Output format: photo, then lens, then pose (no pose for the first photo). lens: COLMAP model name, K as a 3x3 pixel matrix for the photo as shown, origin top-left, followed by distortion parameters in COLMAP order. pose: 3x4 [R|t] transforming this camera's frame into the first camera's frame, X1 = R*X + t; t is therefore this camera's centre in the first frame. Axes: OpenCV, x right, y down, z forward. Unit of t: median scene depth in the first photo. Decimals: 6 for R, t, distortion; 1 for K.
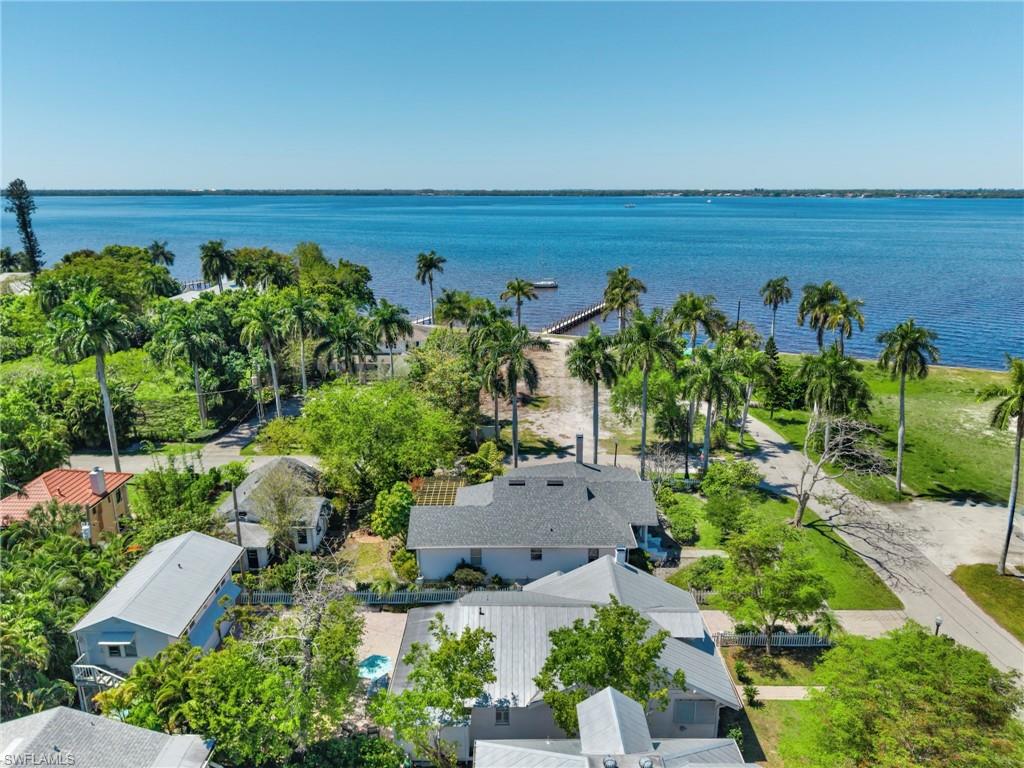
lens RADIAL K [[701.9, 0, 509.8], [0, 701.9, 379.5], [0, 0, 1]] dist [0.020896, -0.016150]
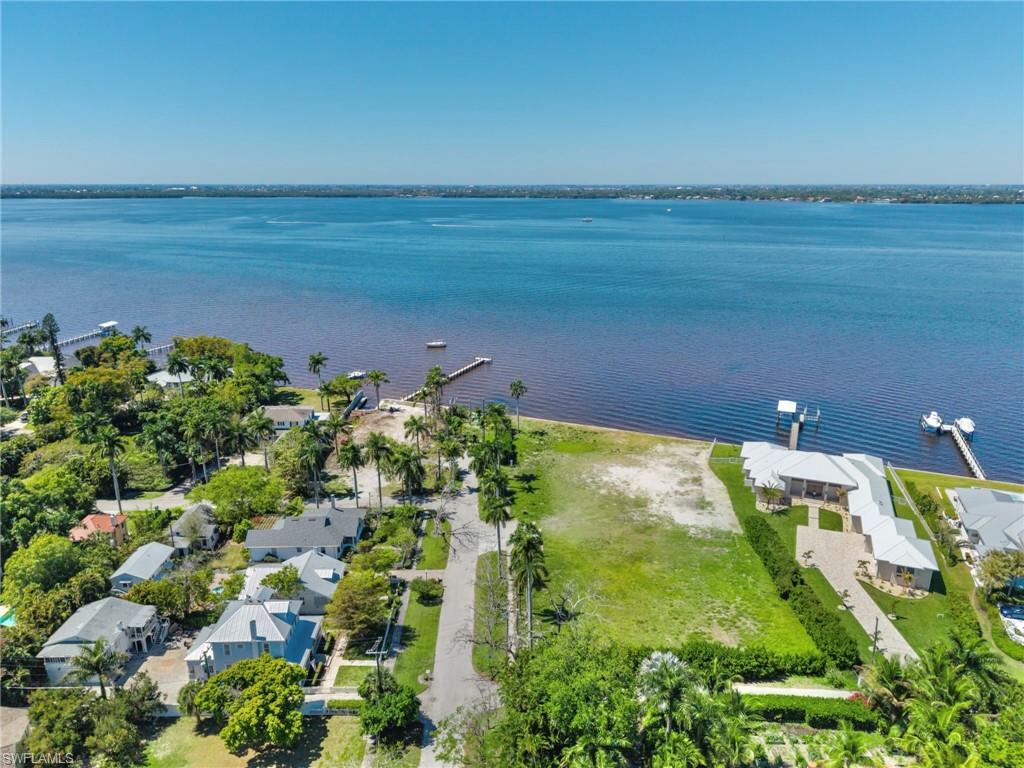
lens RADIAL K [[701.9, 0, 514.1], [0, 701.9, 385.9], [0, 0, 1]] dist [0.020896, -0.016150]
pose [[0.999737, -0.004364, 0.022506, 0.572857], [0.003893, 0.999773, 0.020963, -0.285552], [-0.022593, -0.020870, 0.999527, -1.126167]]
